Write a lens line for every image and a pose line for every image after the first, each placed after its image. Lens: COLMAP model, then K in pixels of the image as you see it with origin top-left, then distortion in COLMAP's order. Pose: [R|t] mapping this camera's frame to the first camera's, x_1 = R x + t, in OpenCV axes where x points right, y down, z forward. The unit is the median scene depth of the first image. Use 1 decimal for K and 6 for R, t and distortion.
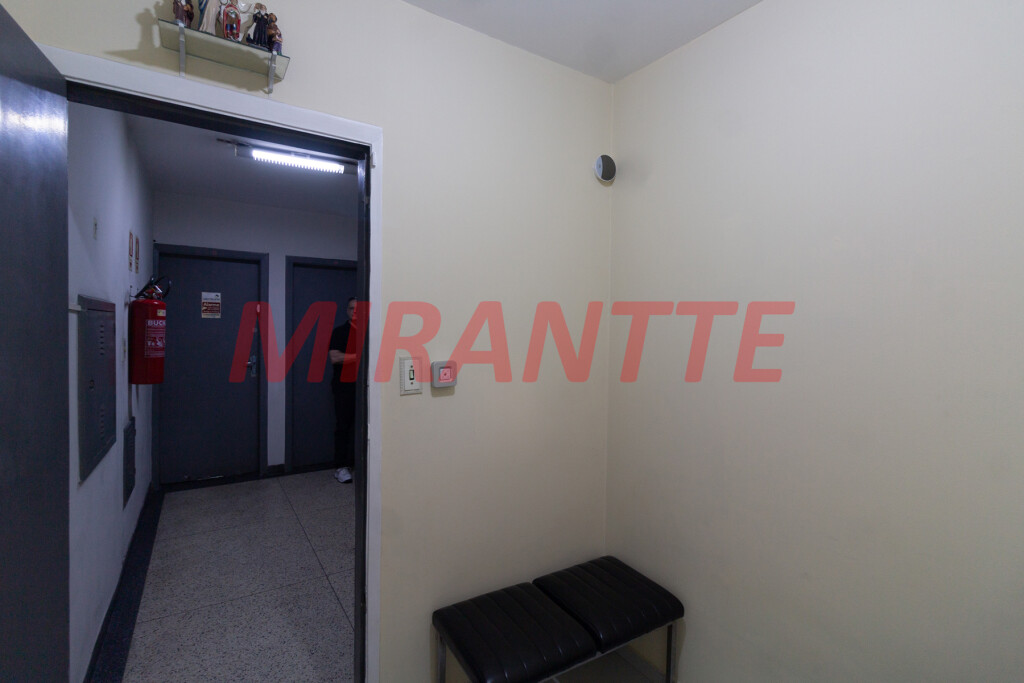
lens RADIAL K [[473.4, 0, 514.8], [0, 473.4, 333.5], [0, 0, 1]] dist [-0.000259, 0.001645]
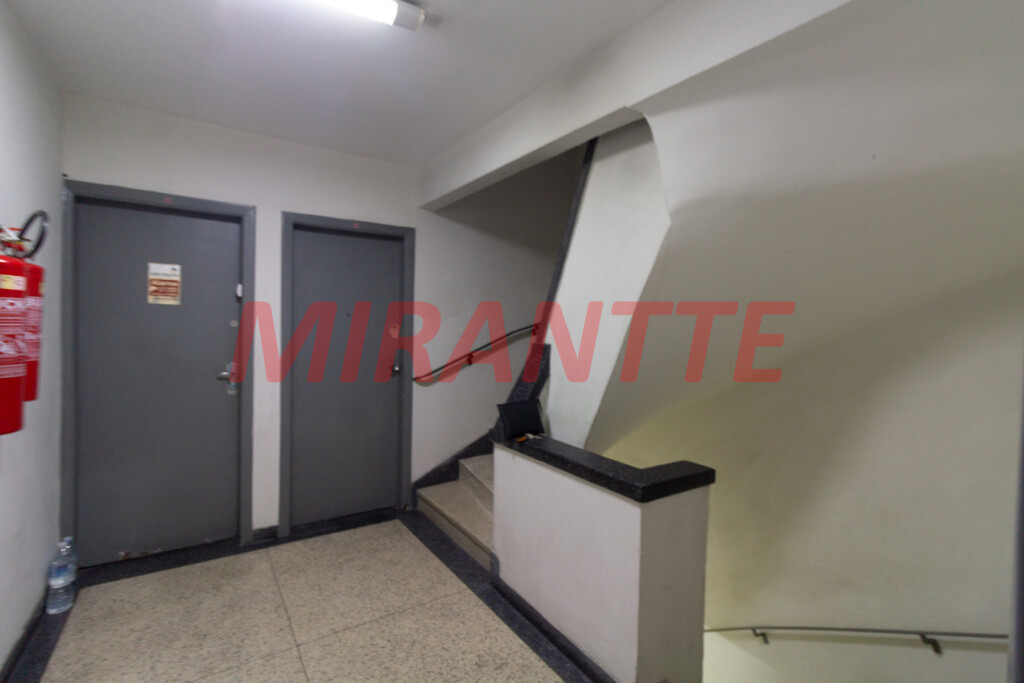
lens RADIAL K [[473.4, 0, 514.8], [0, 473.4, 333.5], [0, 0, 1]] dist [-0.000259, 0.001645]
pose [[0.999945, 0.007010, 0.007855, -0.166239], [-0.007027, 0.999973, 0.002083, 0.002506], [-0.007840, -0.002138, 0.999967, 0.343800]]
